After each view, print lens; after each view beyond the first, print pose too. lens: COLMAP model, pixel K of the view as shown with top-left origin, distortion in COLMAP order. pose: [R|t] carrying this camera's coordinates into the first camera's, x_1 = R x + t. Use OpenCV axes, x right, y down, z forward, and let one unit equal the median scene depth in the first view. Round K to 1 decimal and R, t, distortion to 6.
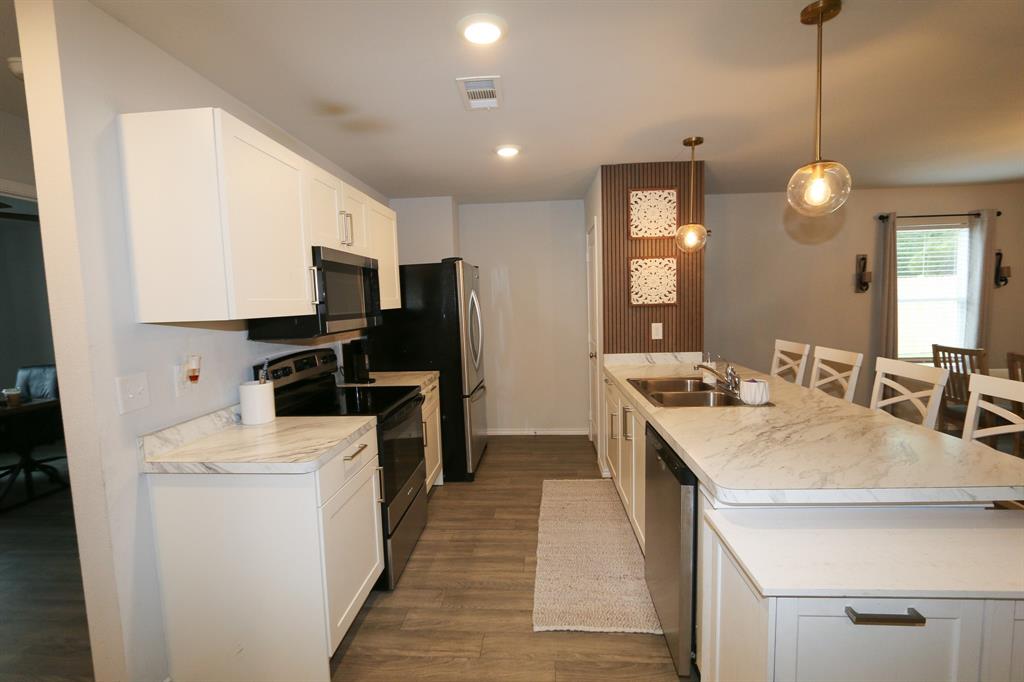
lens RADIAL K [[470.5, 0, 503.0], [0, 470.5, 334.2], [0, 0, 1]] dist [-0.014994, 0.002213]
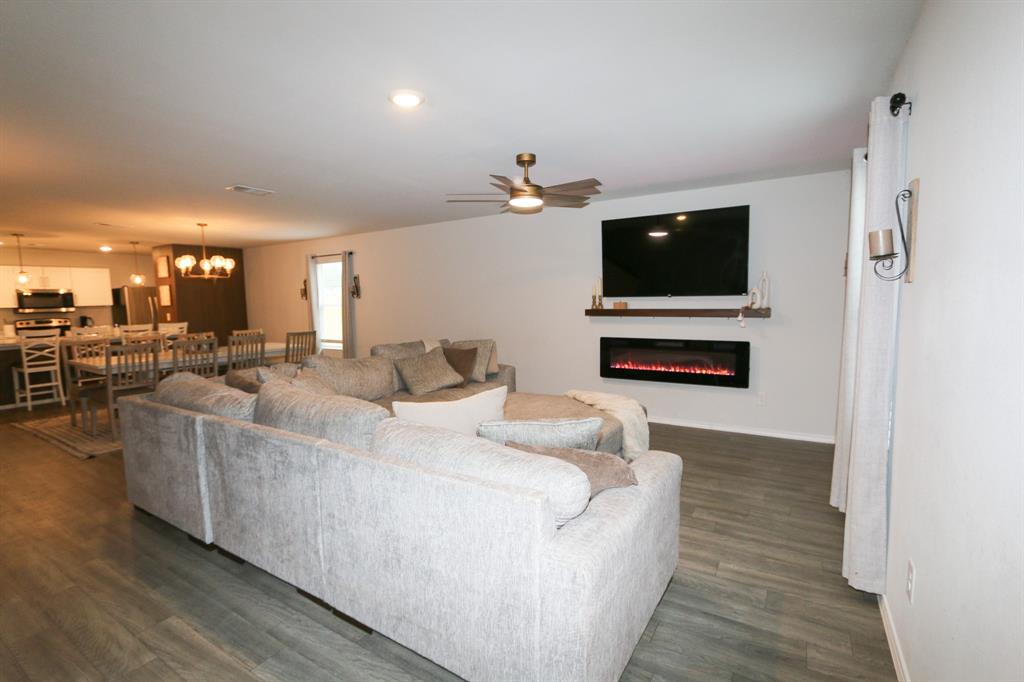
lens RADIAL K [[470.5, 0, 531.4], [0, 470.5, 346.5], [0, 0, 1]] dist [-0.014994, 0.002213]
pose [[0.889927, 0.063023, -0.451728, 1.662004], [-0.041563, 0.997492, 0.057285, -0.024779], [0.454205, -0.032204, 0.890315, -0.133198]]
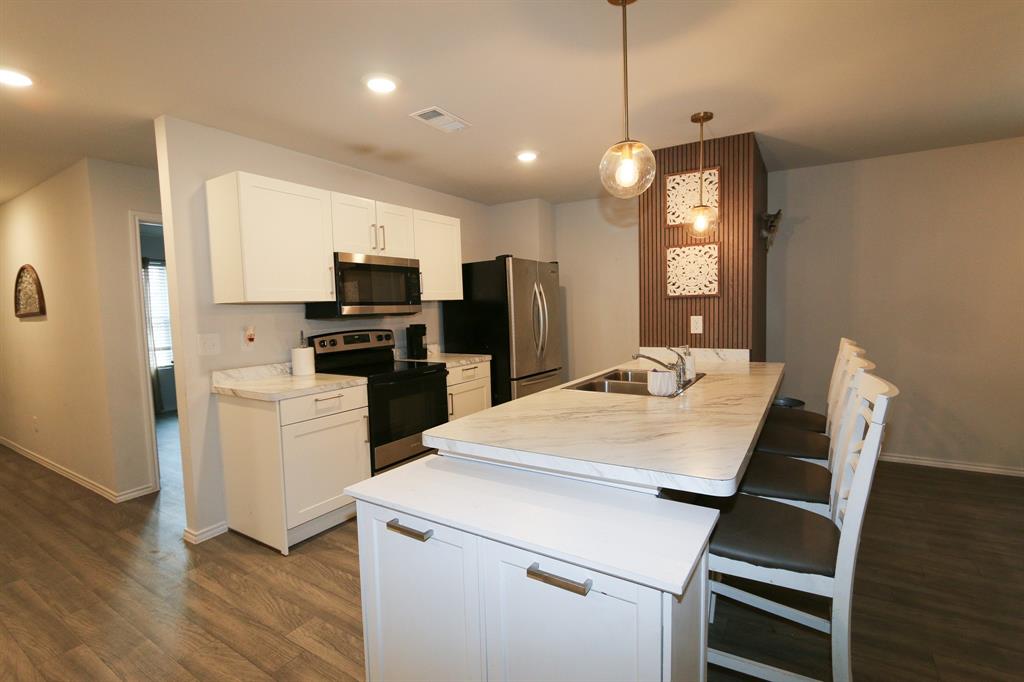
lens RADIAL K [[470.5, 0, 489.2], [0, 470.5, 333.9], [0, 0, 1]] dist [-0.014994, 0.002213]
pose [[0.878753, 0.034465, -0.476030, 0.417712], [-0.033761, 0.999380, 0.010034, 0.016309], [0.476080, 0.007254, 0.879372, -0.004997]]
